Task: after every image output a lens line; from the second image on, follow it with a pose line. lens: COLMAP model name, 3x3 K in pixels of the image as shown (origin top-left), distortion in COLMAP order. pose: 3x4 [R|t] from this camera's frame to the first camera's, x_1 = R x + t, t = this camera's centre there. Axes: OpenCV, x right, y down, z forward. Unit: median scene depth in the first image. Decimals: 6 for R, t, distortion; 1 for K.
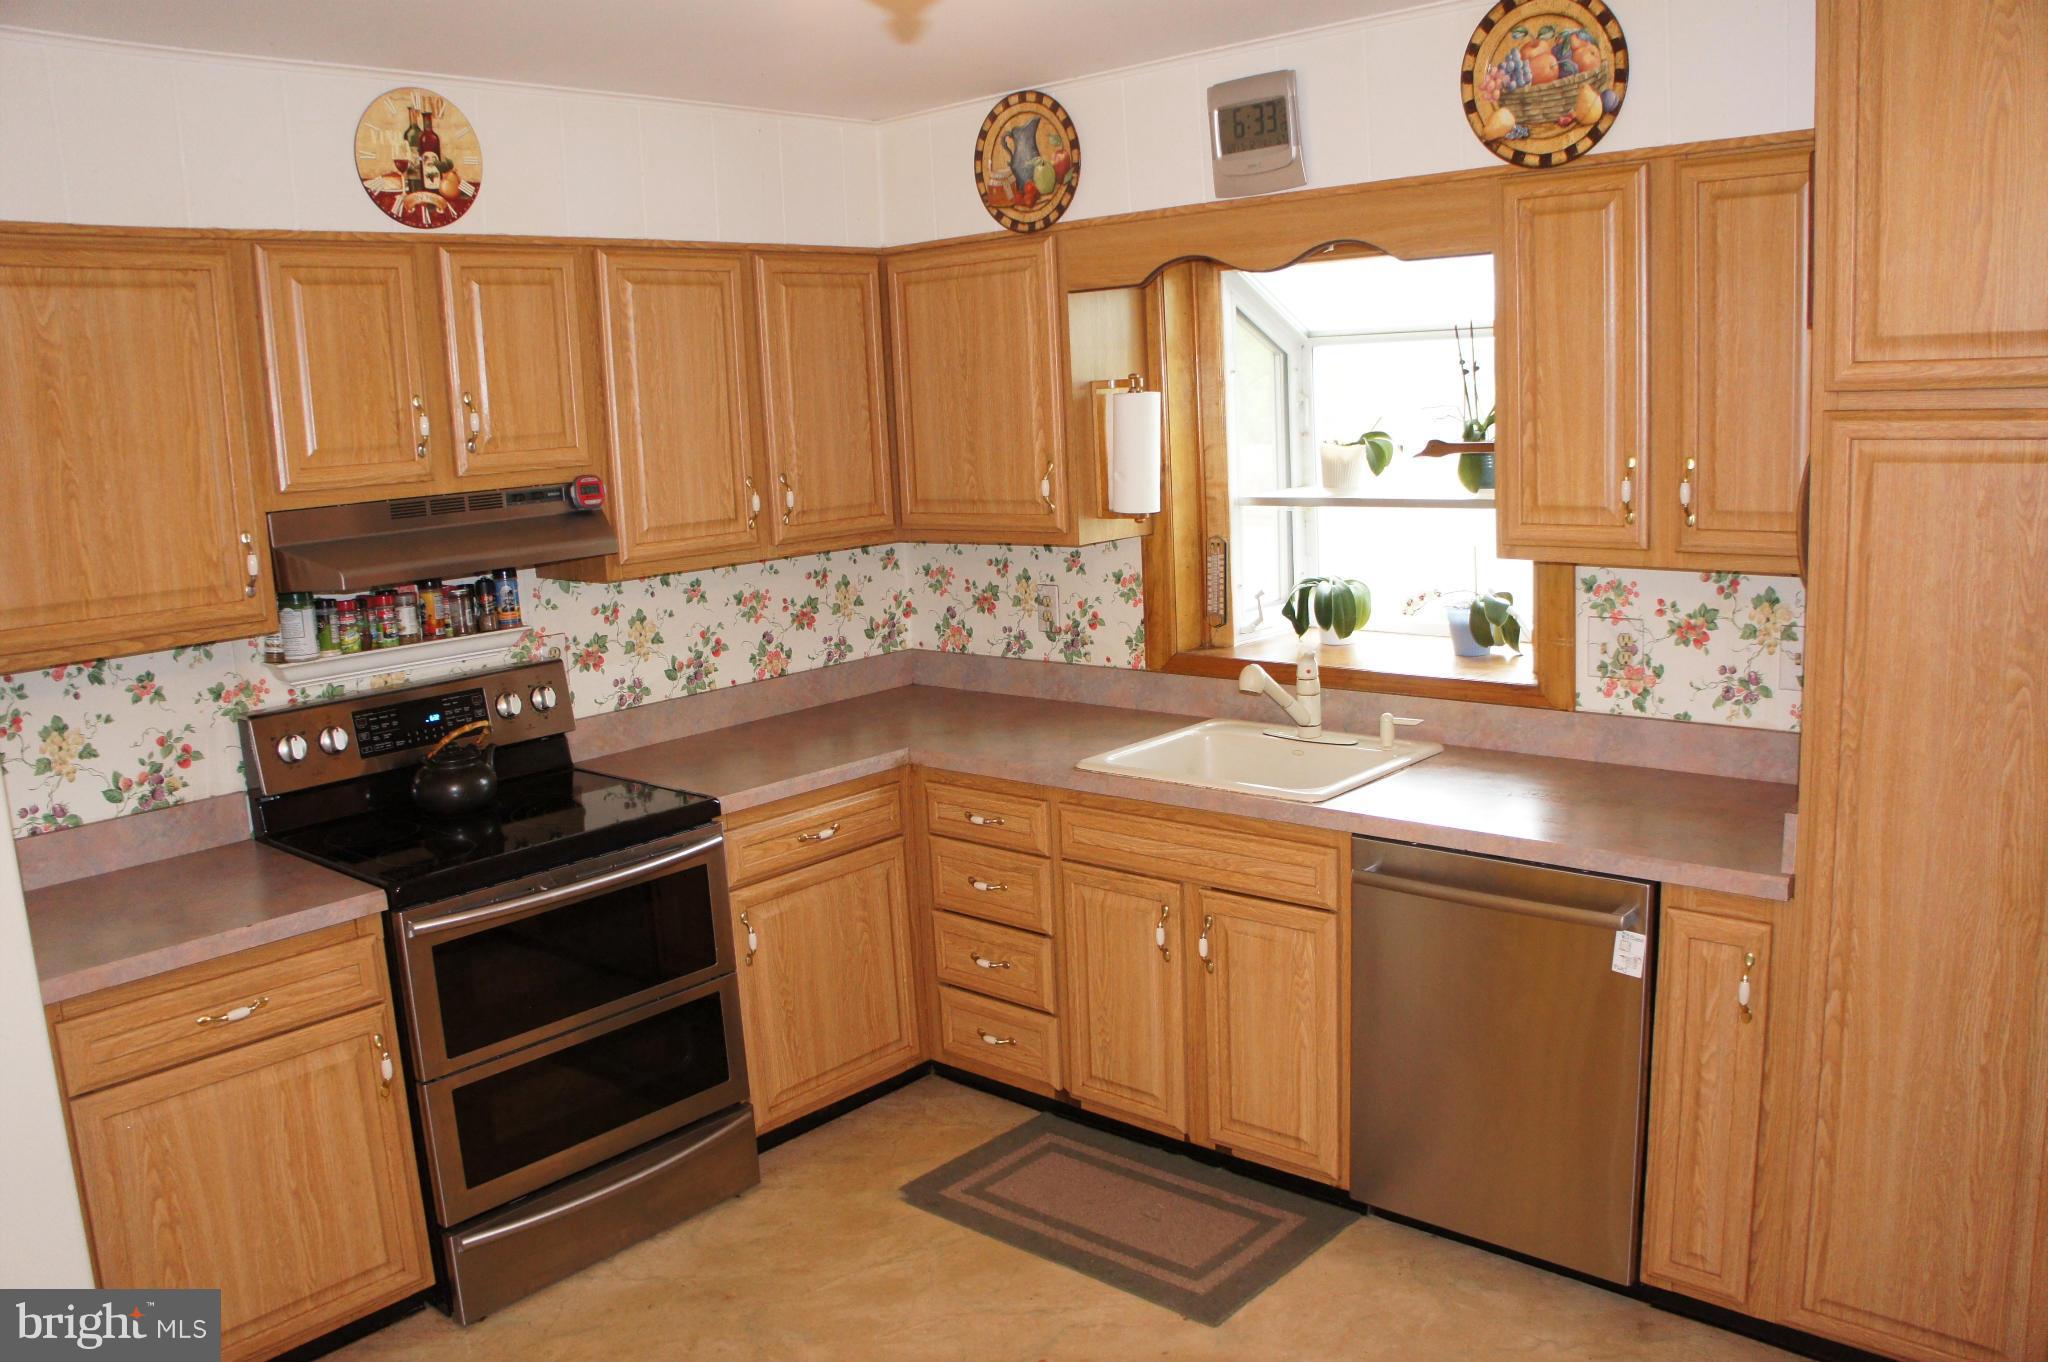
lens RADIAL K [[1607.5, 0, 1020.0], [0, 1607.5, 700.0], [0, 0, 1]] dist [-0.175758, 0.110442]
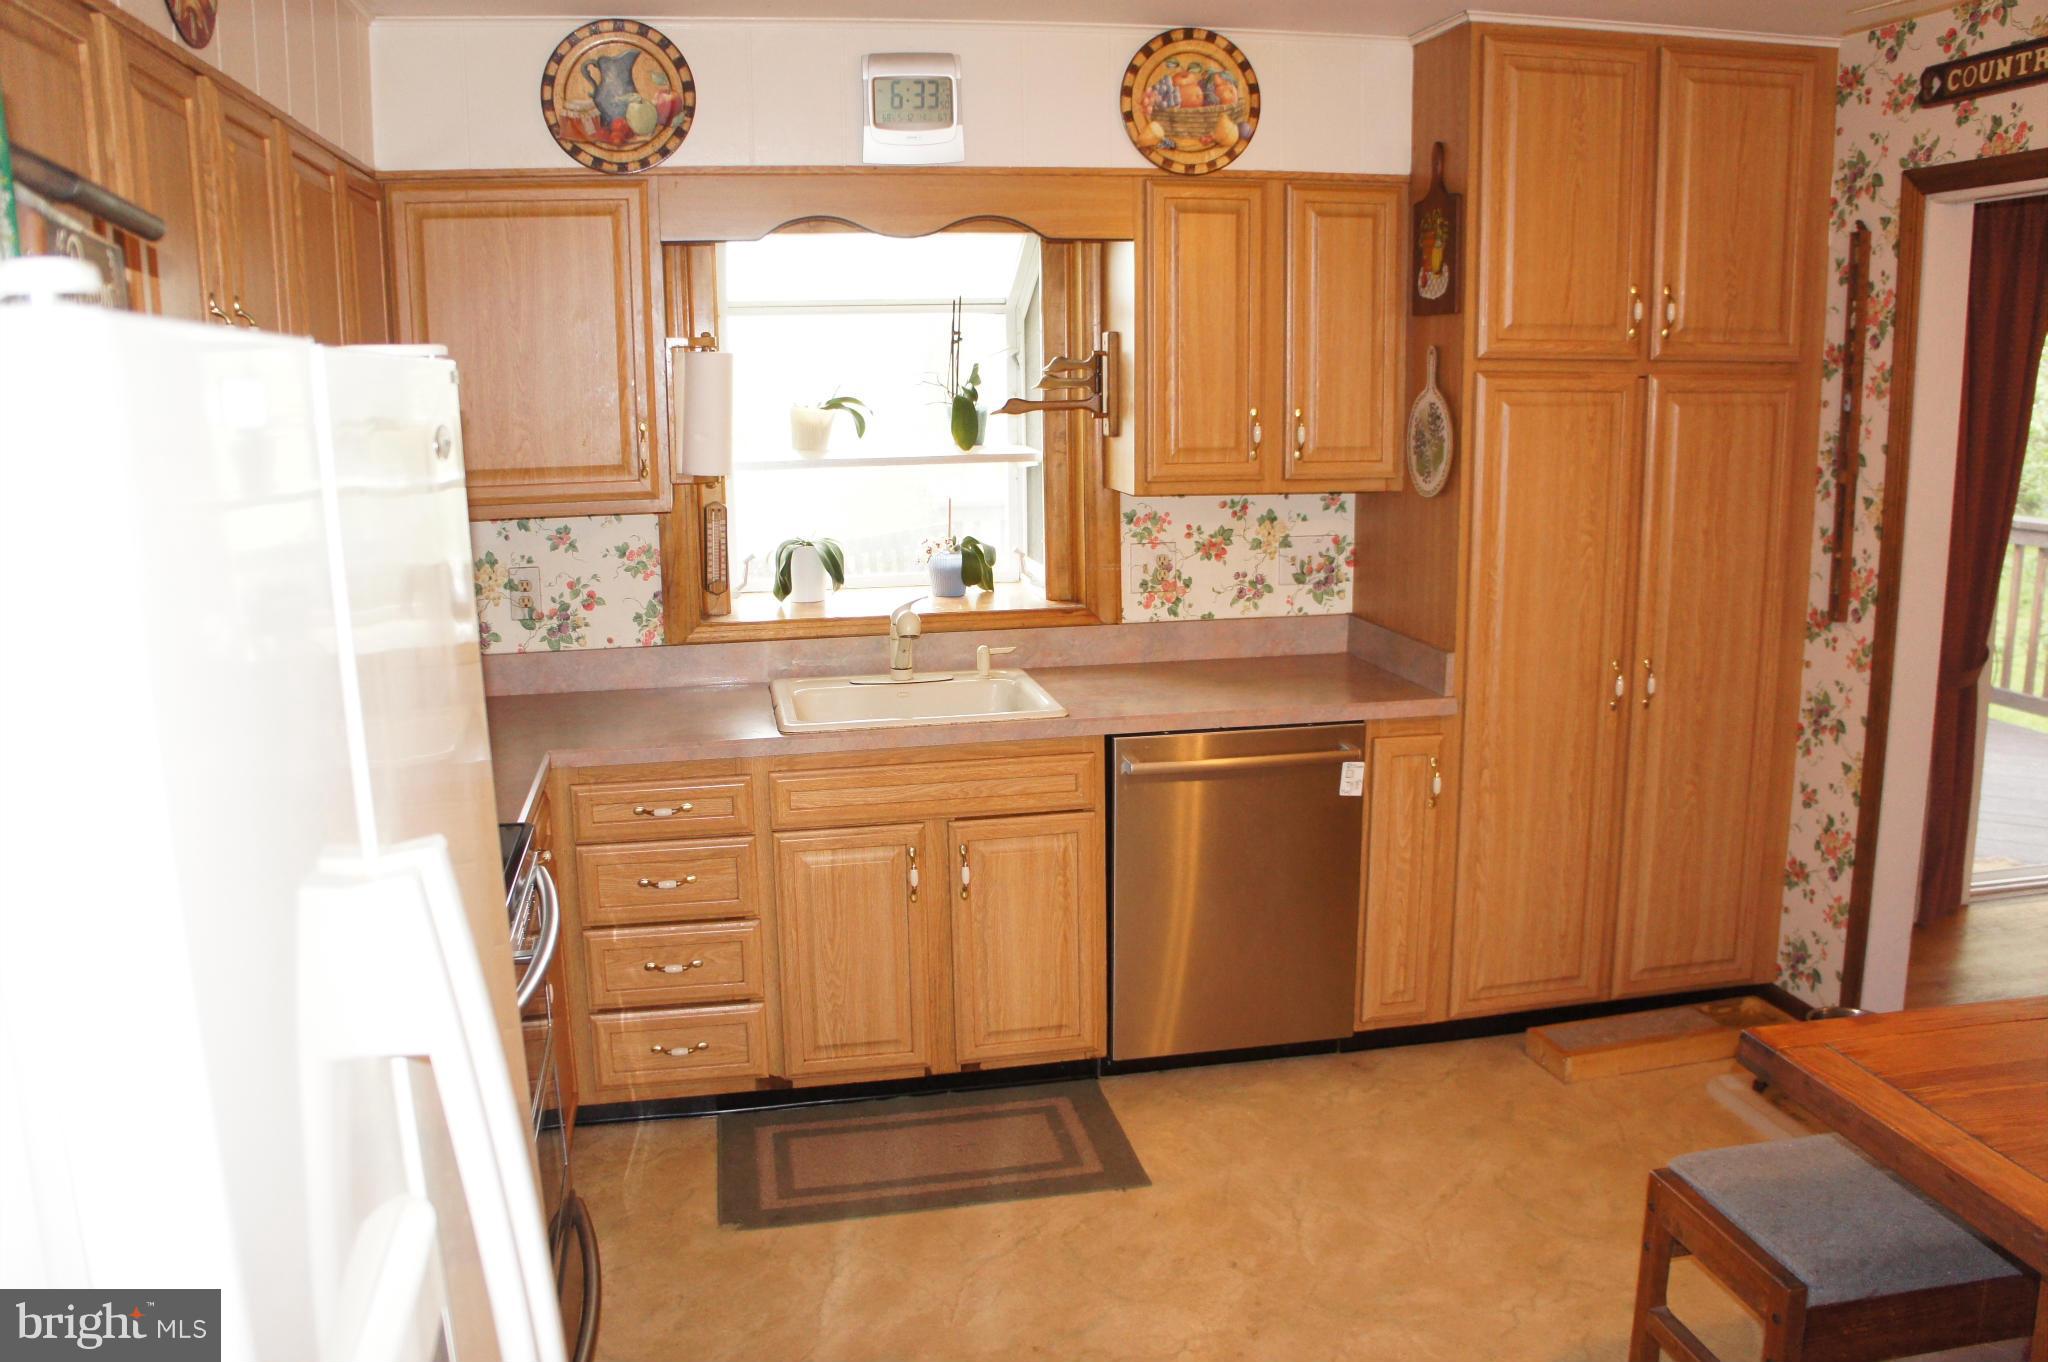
lens RADIAL K [[1607.5, 0, 1028.8], [0, 1607.5, 697.7], [0, 0, 1]] dist [-0.175758, 0.110442]
pose [[0.599028, -0.121061, 0.791524, -0.697669], [0.132034, 0.989907, 0.051479, -0.009911], [-0.789768, 0.073671, 0.608966, 0.322836]]
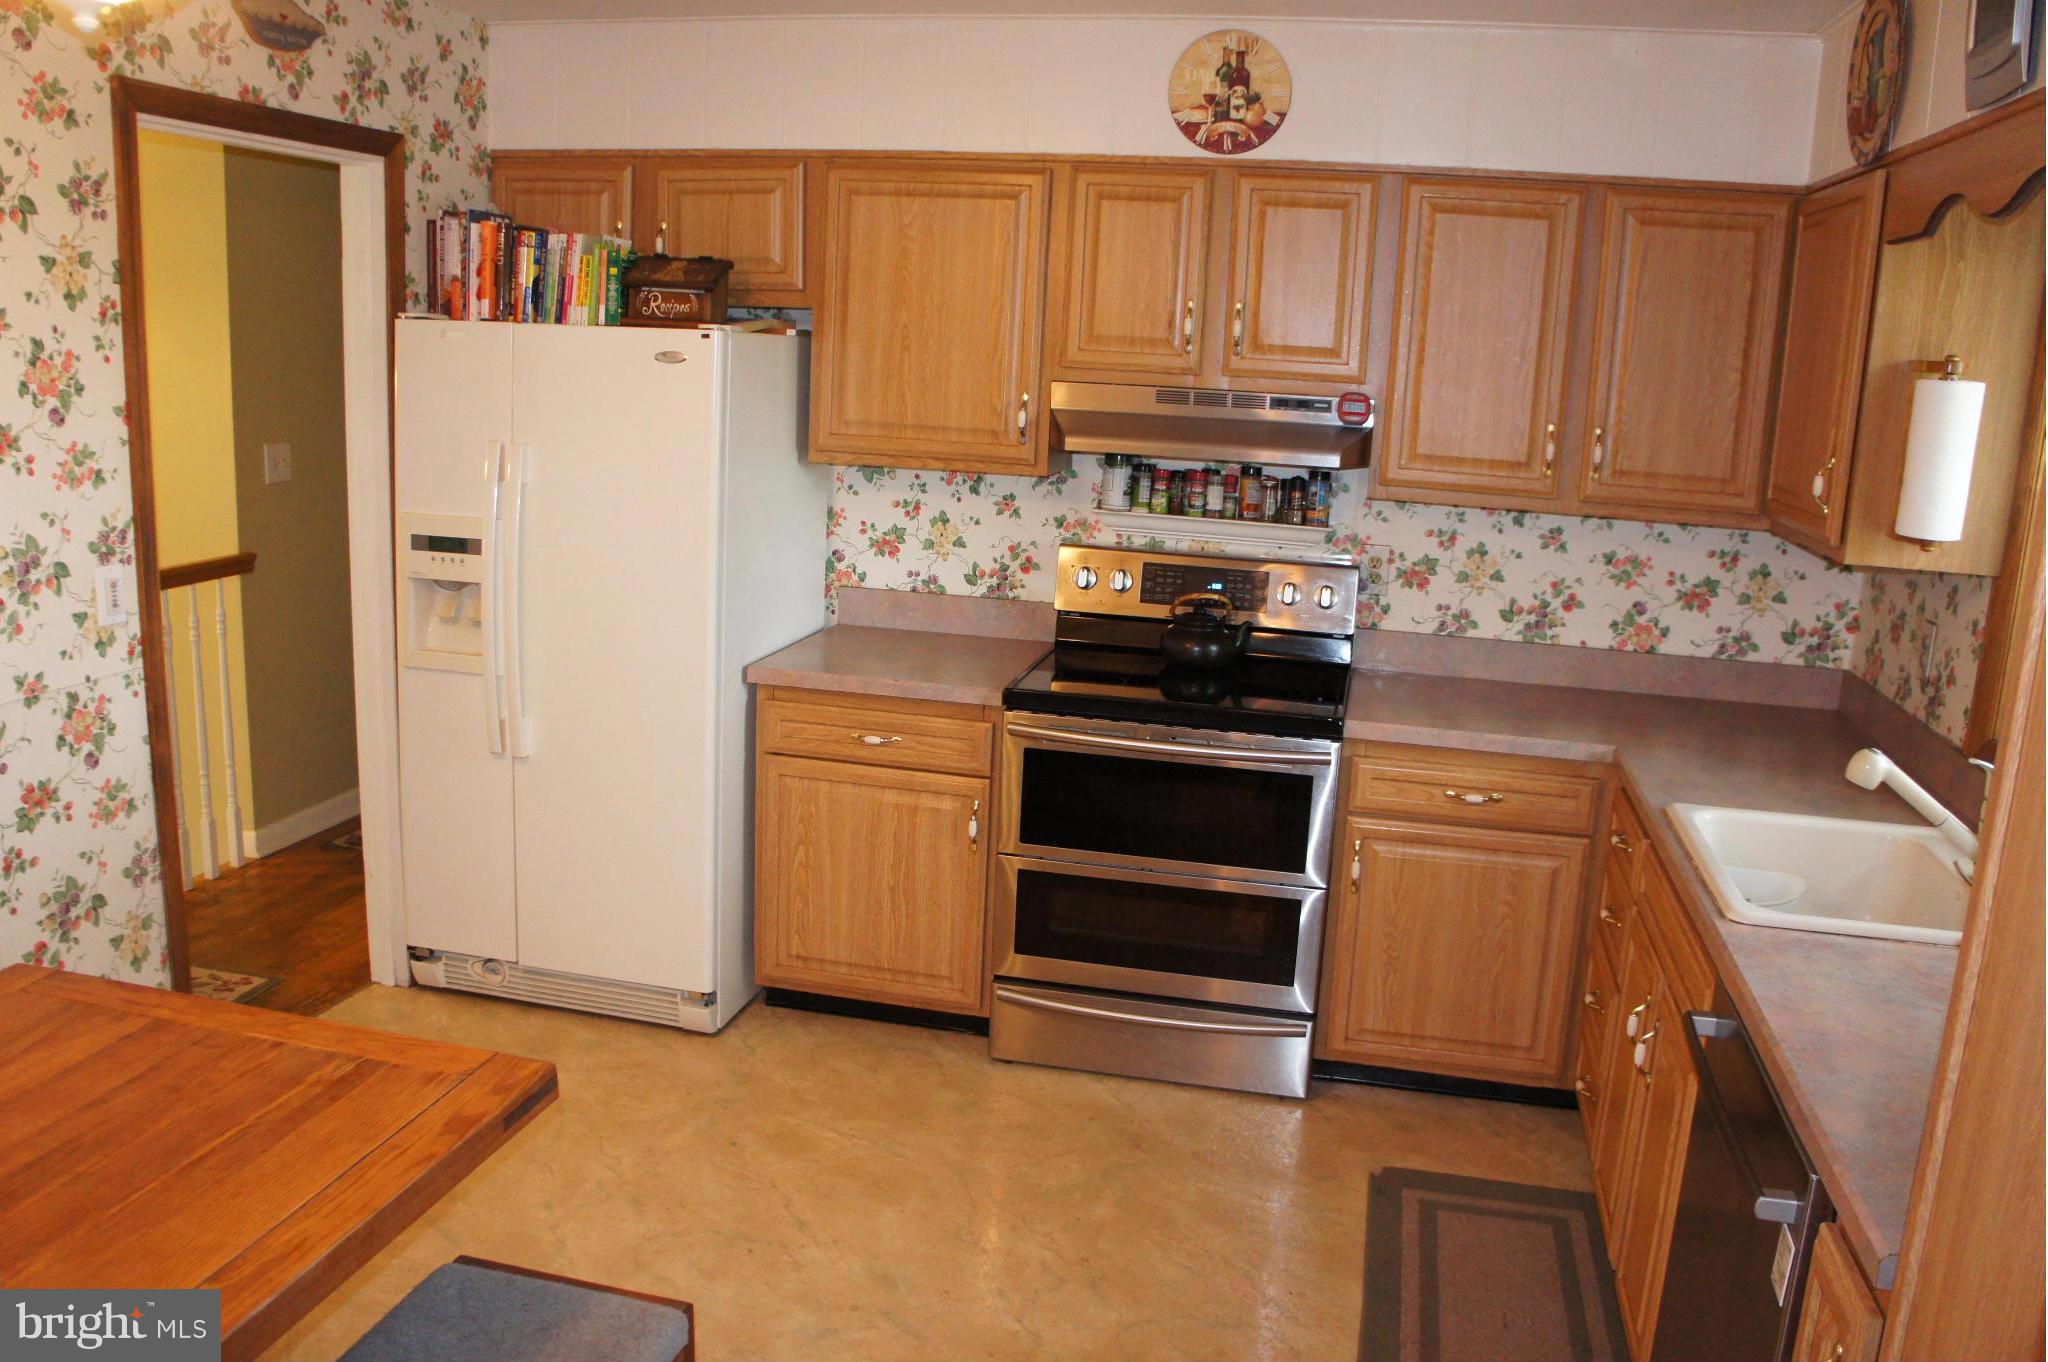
lens RADIAL K [[1607.5, 0, 1021.9], [0, 1607.5, 692.9], [0, 0, 1]] dist [-0.175758, 0.110442]
pose [[0.474220, 0.260290, -0.841050, 0.595004], [-0.228916, 0.958894, 0.167689, -0.082629], [0.850126, 0.113008, 0.514311, 0.316497]]
